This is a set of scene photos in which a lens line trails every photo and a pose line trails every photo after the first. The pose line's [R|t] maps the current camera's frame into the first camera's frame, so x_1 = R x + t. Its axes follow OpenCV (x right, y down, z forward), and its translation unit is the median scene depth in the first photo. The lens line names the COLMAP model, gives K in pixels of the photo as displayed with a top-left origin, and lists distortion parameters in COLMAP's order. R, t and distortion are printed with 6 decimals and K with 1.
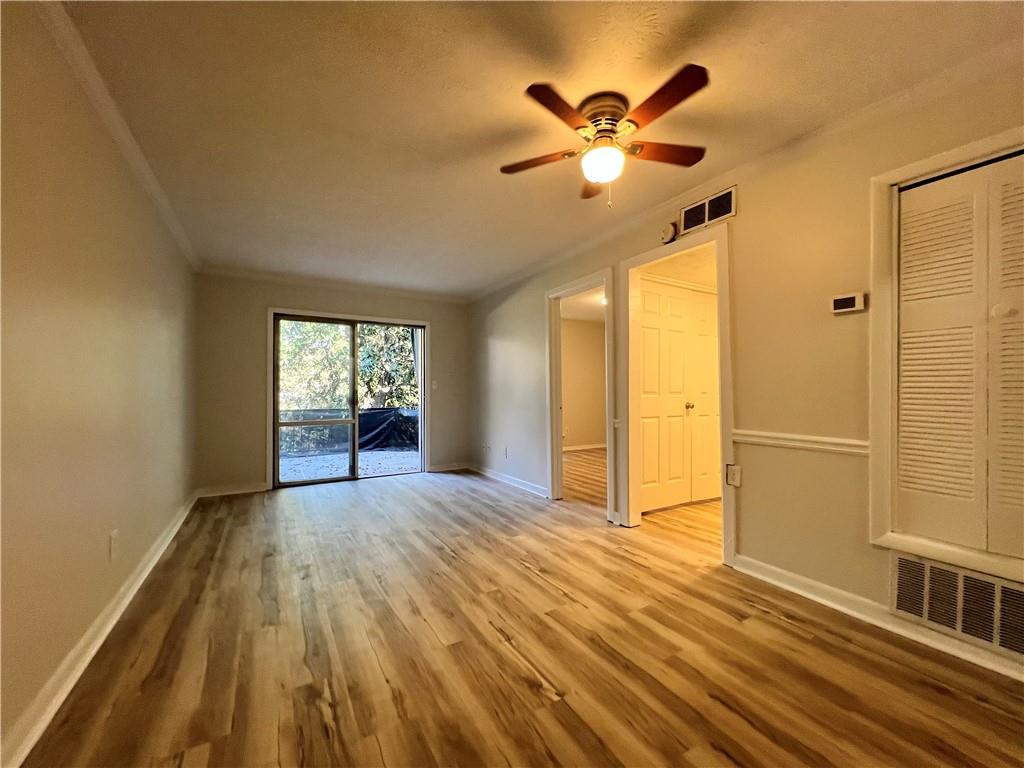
lens RADIAL K [[408.4, 0, 510.0], [0, 408.4, 387.4], [0, 0, 1]] dist [0.001198, -0.000317]
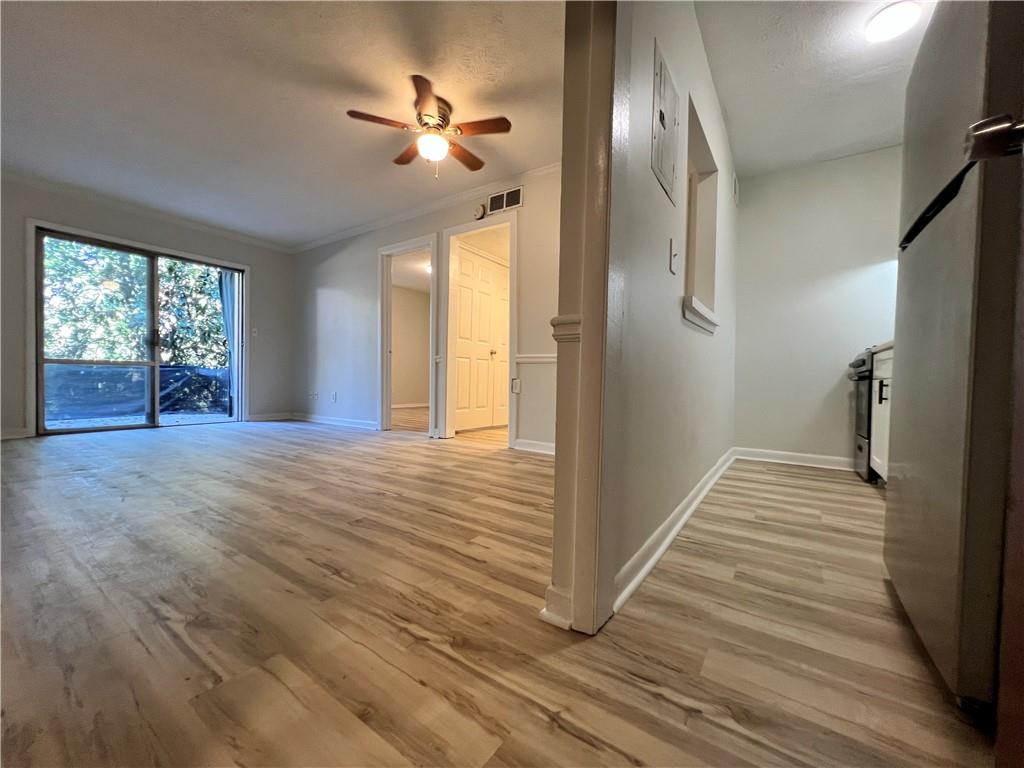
lens RADIAL K [[408.4, 0, 509.5], [0, 408.4, 386.6], [0, 0, 1]] dist [0.001198, -0.000317]
pose [[0.908575, 0.013013, 0.417518, -0.079128], [-0.026923, 0.999261, 0.027444, 0.167387], [-0.416852, -0.036176, 0.908254, -0.298938]]
